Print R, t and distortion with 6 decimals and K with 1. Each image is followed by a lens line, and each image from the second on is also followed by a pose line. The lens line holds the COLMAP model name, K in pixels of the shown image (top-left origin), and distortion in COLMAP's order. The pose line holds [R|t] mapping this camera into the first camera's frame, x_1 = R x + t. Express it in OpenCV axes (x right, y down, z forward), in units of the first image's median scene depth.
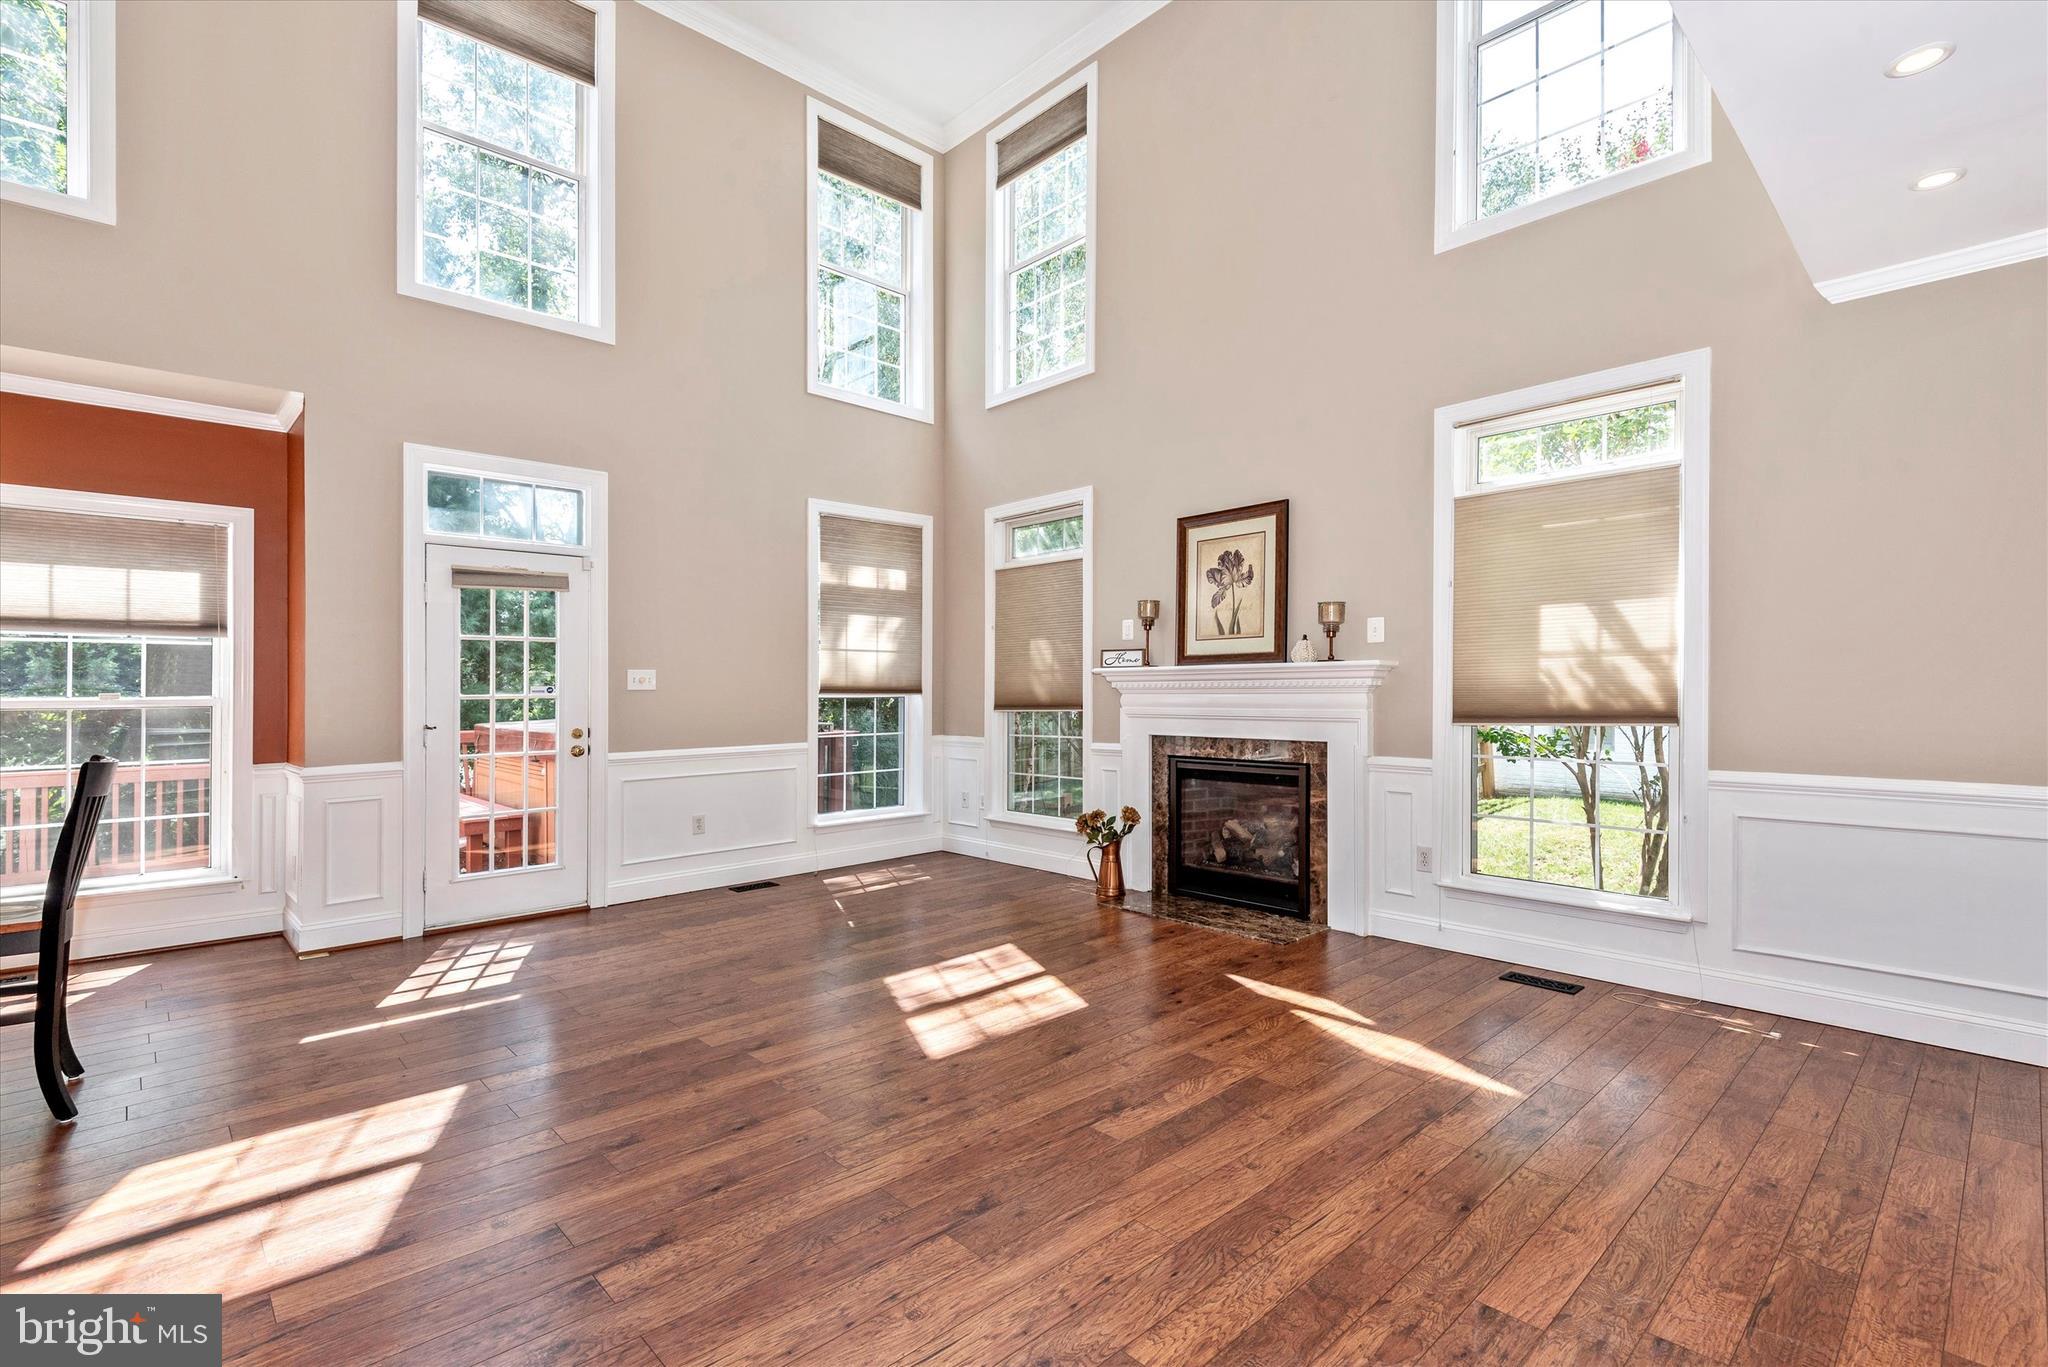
lens RADIAL K [[946.7, 0, 987.0], [0, 946.7, 709.5], [0, 0, 1]] dist [0.020146, 0.000087]
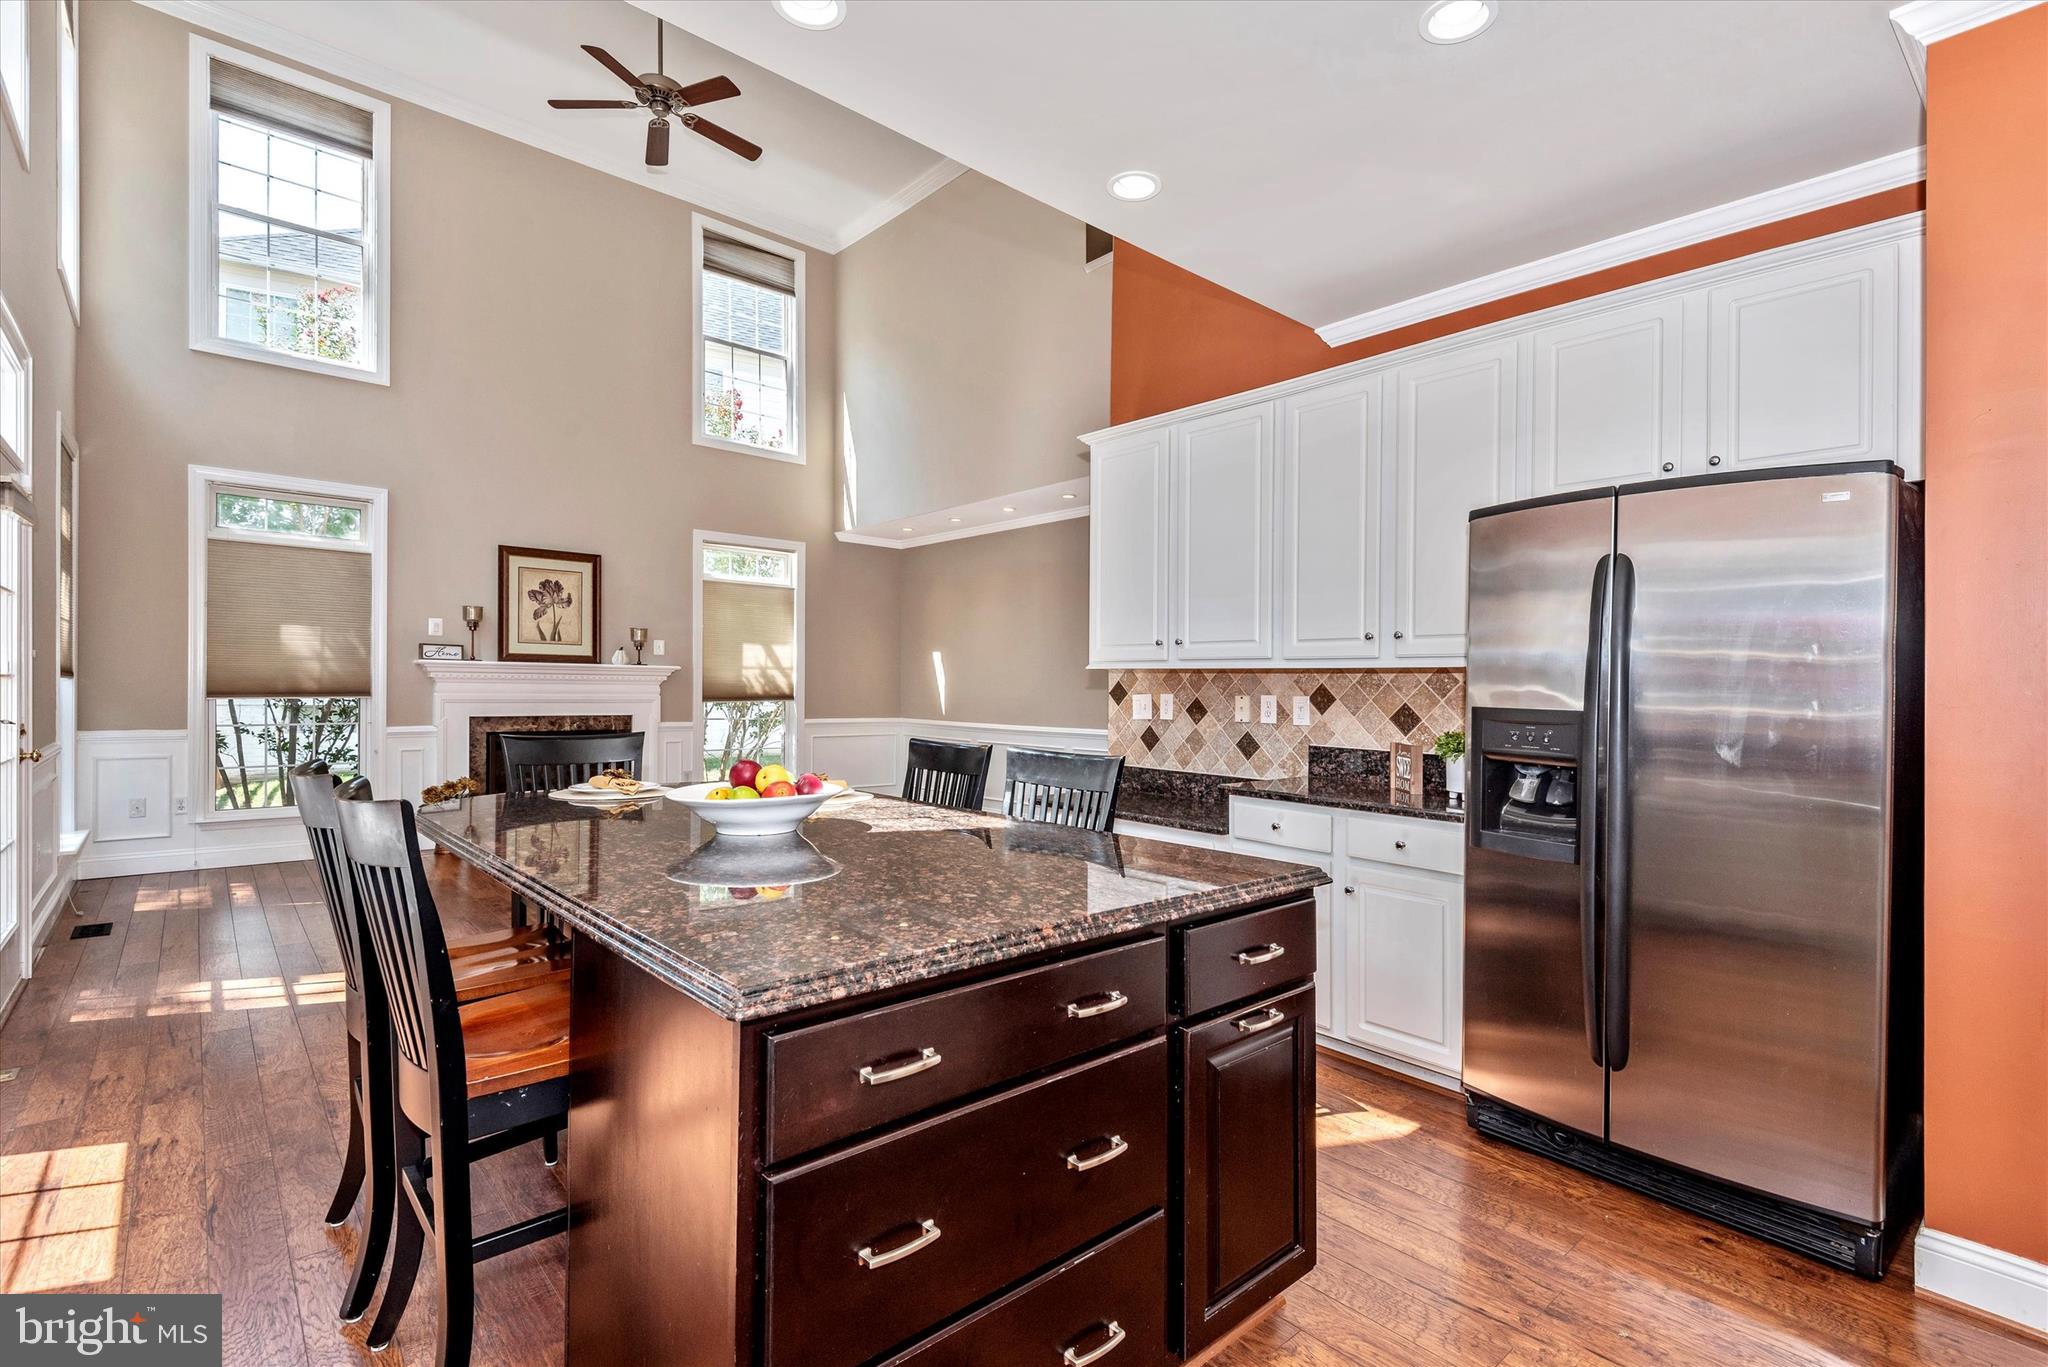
lens RADIAL K [[946.7, 0, 1022.2], [0, 946.7, 687.3], [0, 0, 1]] dist [0.020146, 0.000087]
pose [[0.011218, -0.000741, 0.999937, -1.114080], [-0.002324, 0.999997, 0.000767, -0.014191], [-0.999934, -0.002333, 0.011216, 0.296773]]
